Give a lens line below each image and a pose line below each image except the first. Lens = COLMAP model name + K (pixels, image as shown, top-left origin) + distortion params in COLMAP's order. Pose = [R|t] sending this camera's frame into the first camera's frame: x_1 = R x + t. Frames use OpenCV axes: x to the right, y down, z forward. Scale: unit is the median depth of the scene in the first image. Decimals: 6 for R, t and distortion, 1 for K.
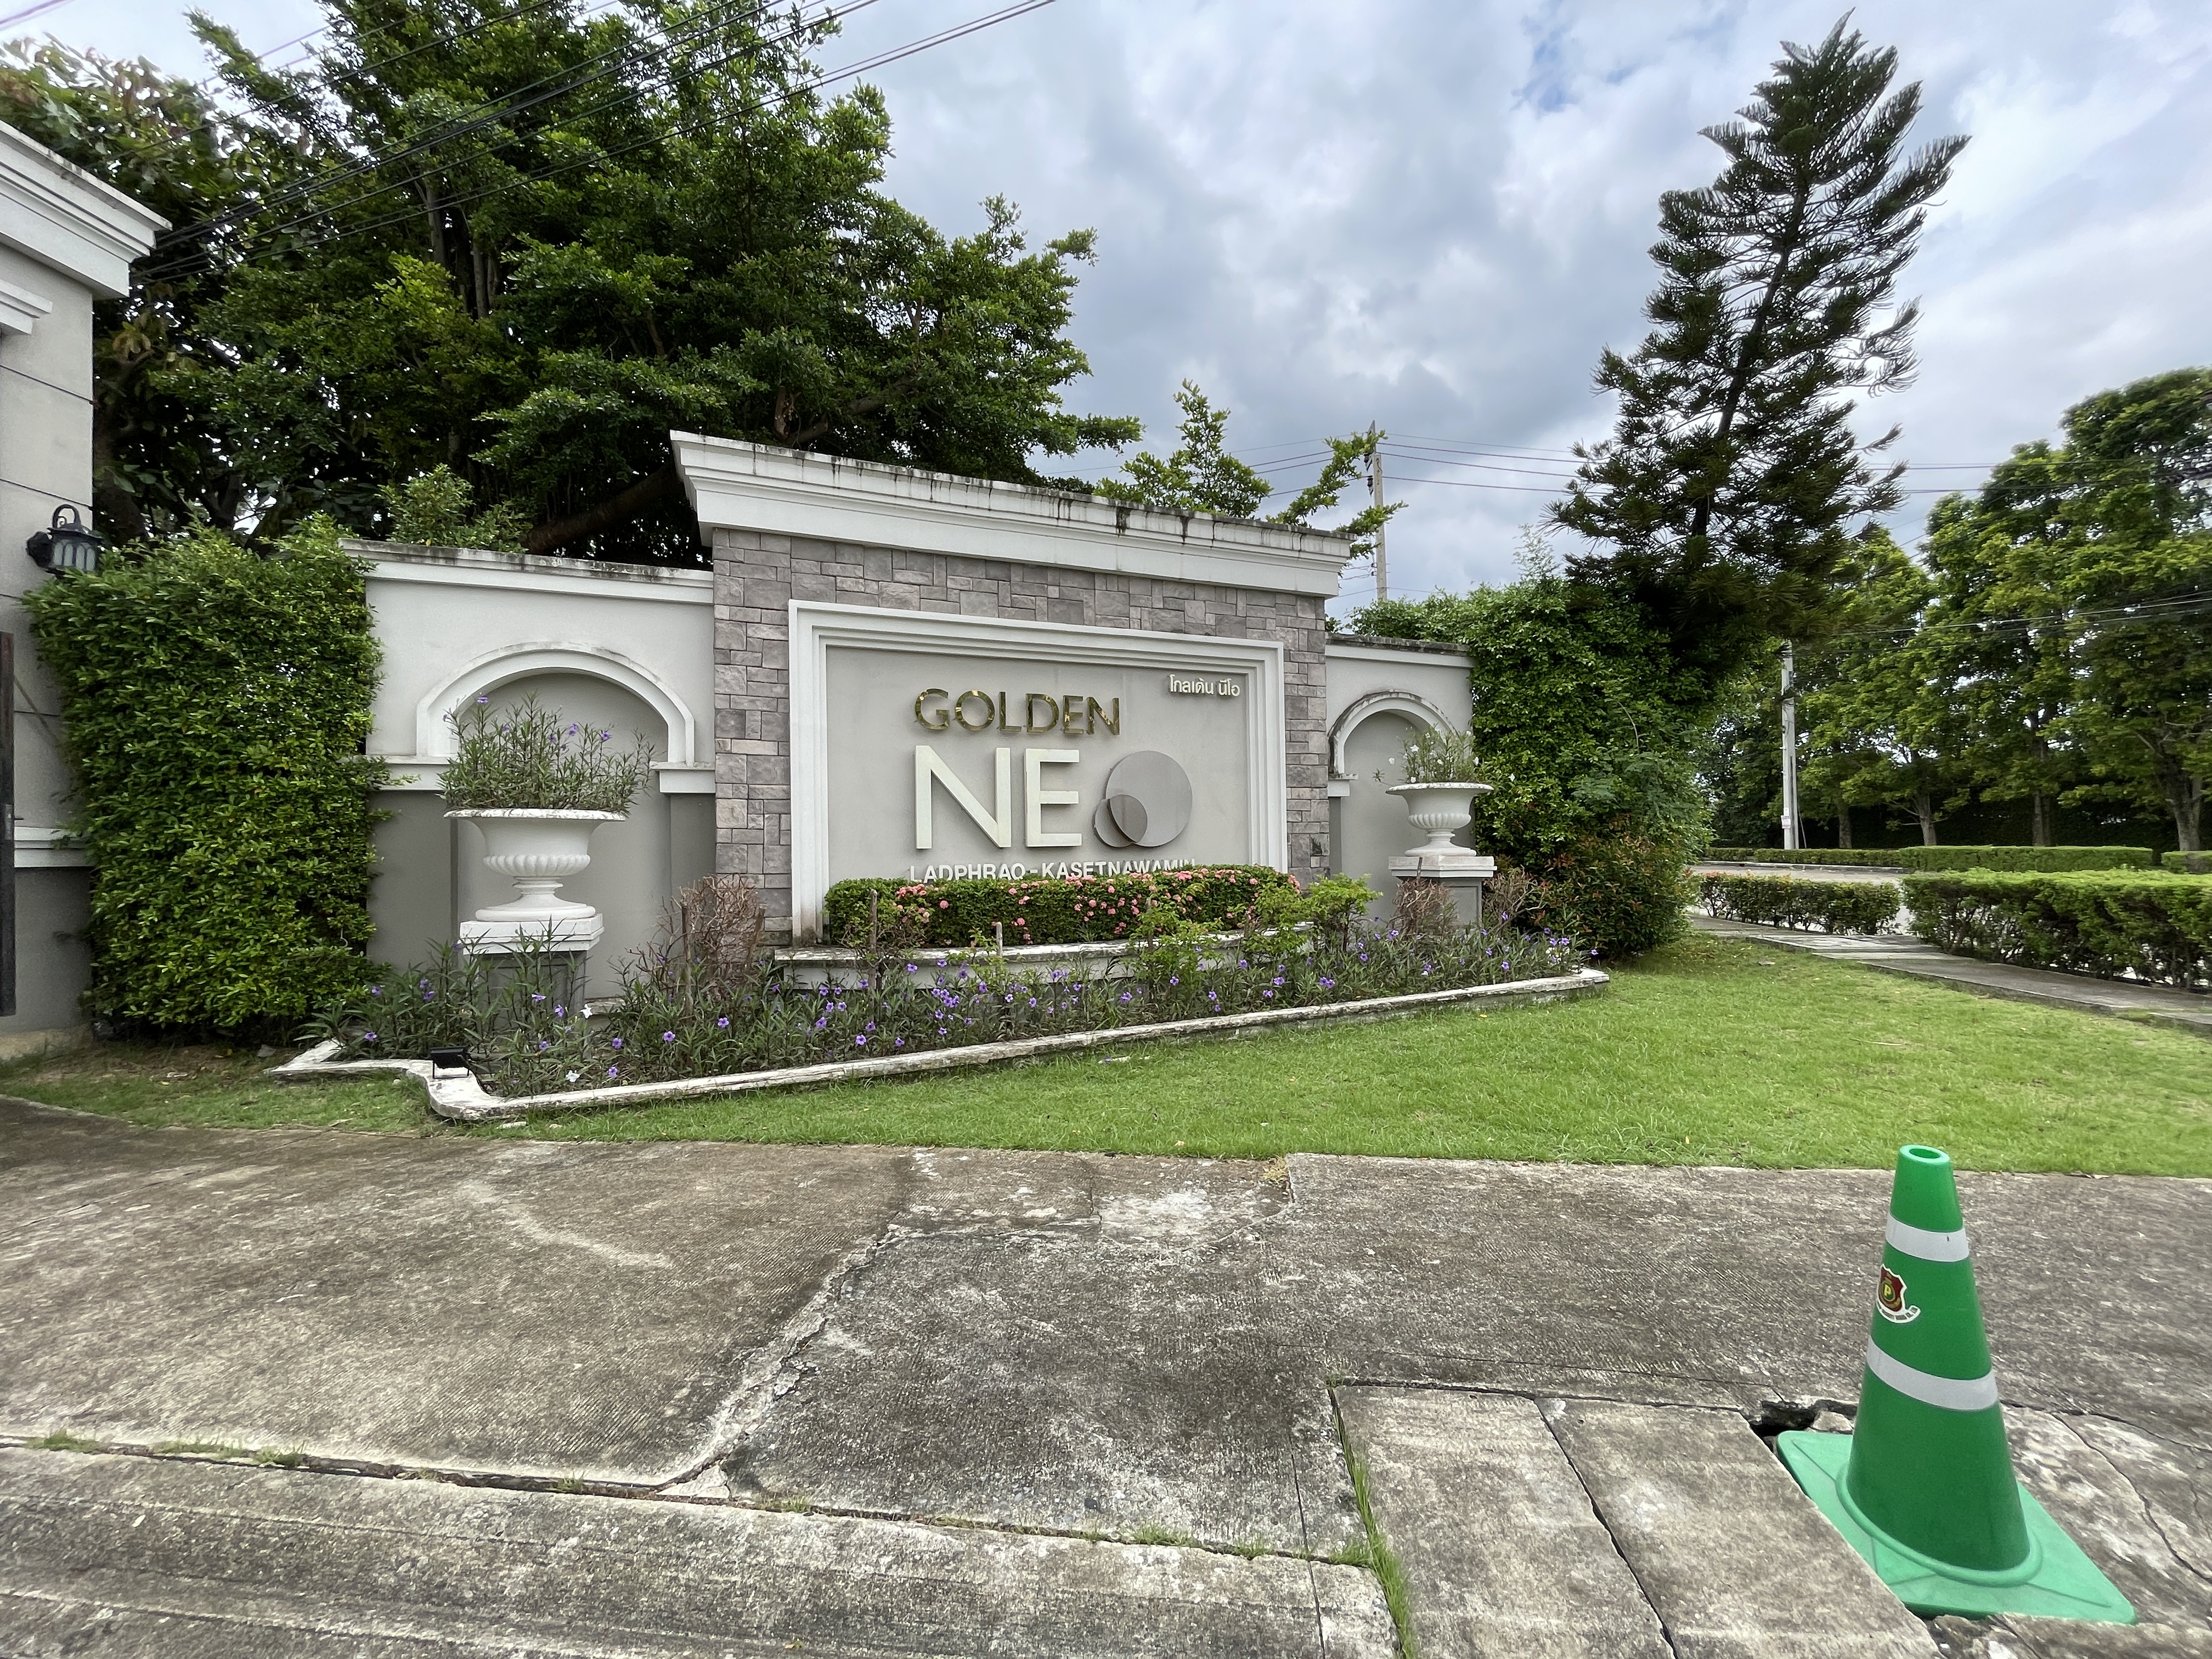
lens RADIAL K [[890.7, 0, 1100.4], [0, 890.7, 823.7], [0, 0, 1]] dist [-0.000590, -0.000053]
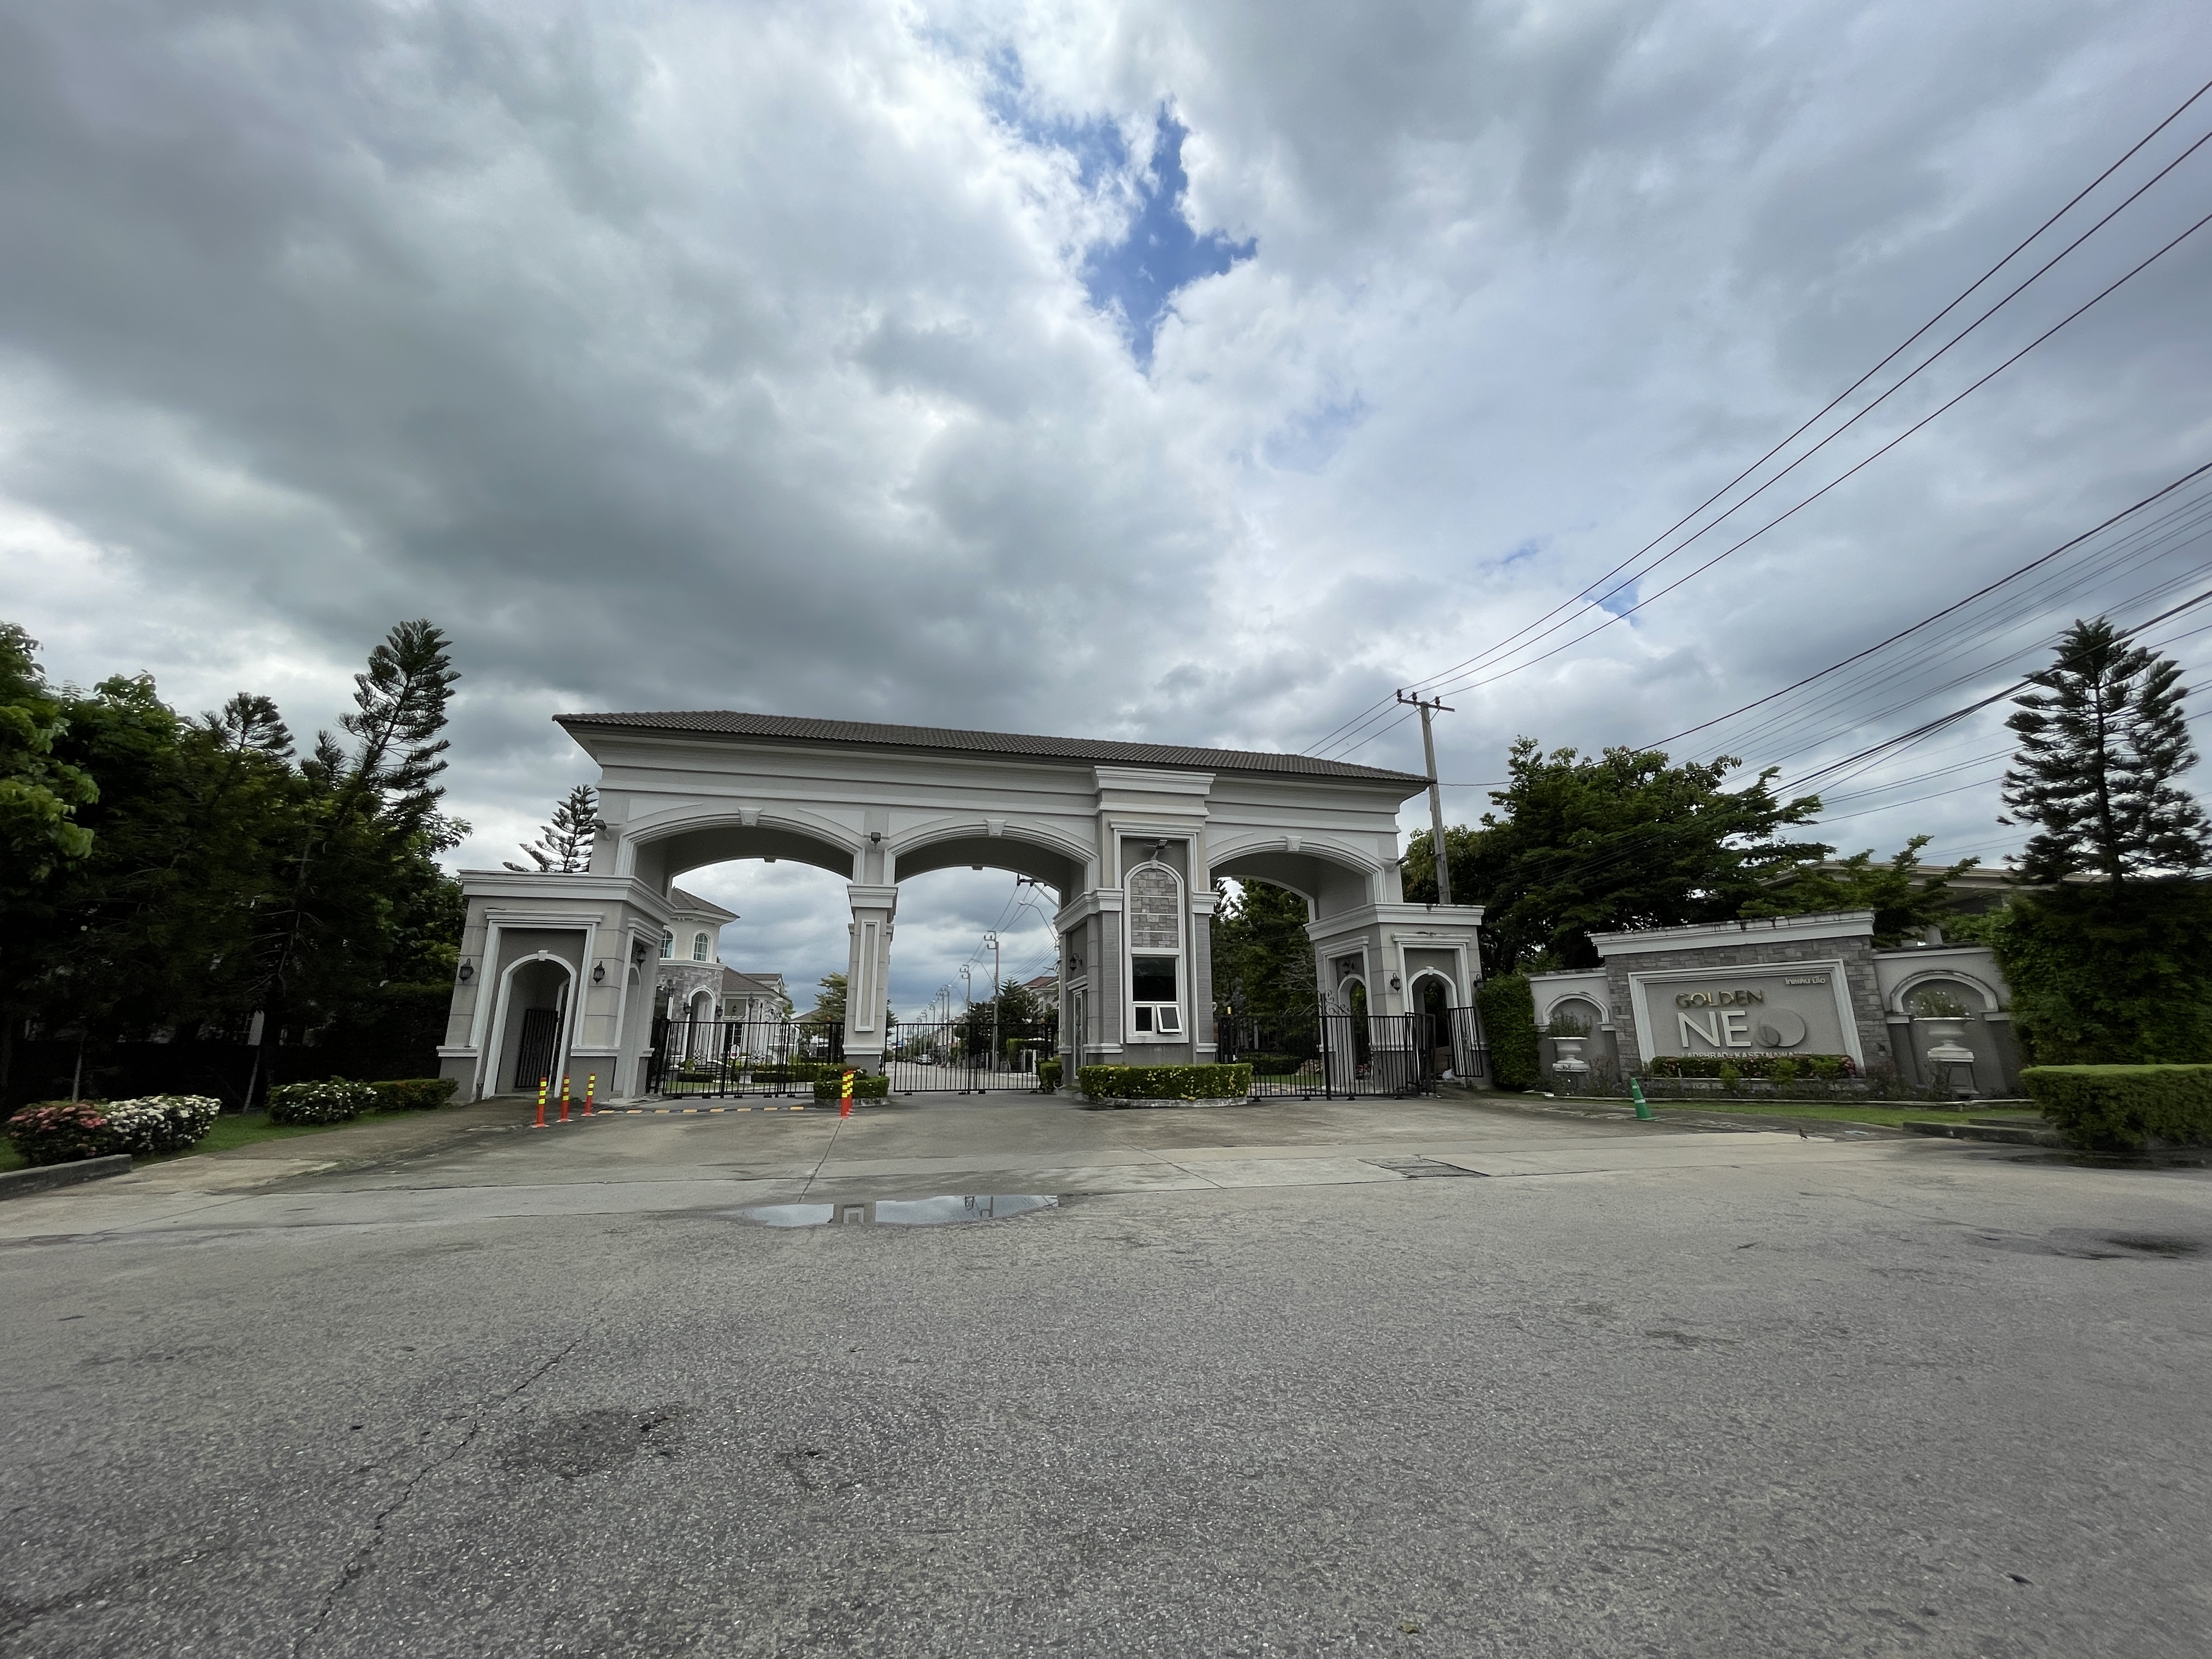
lens RADIAL K [[890.7, 0, 1097.5], [0, 890.7, 825.9], [0, 0, 1]] dist [-0.000590, -0.000053]
pose [[0.327351, -0.227649, -0.917070, 2.311625], [0.008928, 0.971246, -0.237910, -0.001211], [0.944860, 0.069692, 0.319971, -2.125945]]
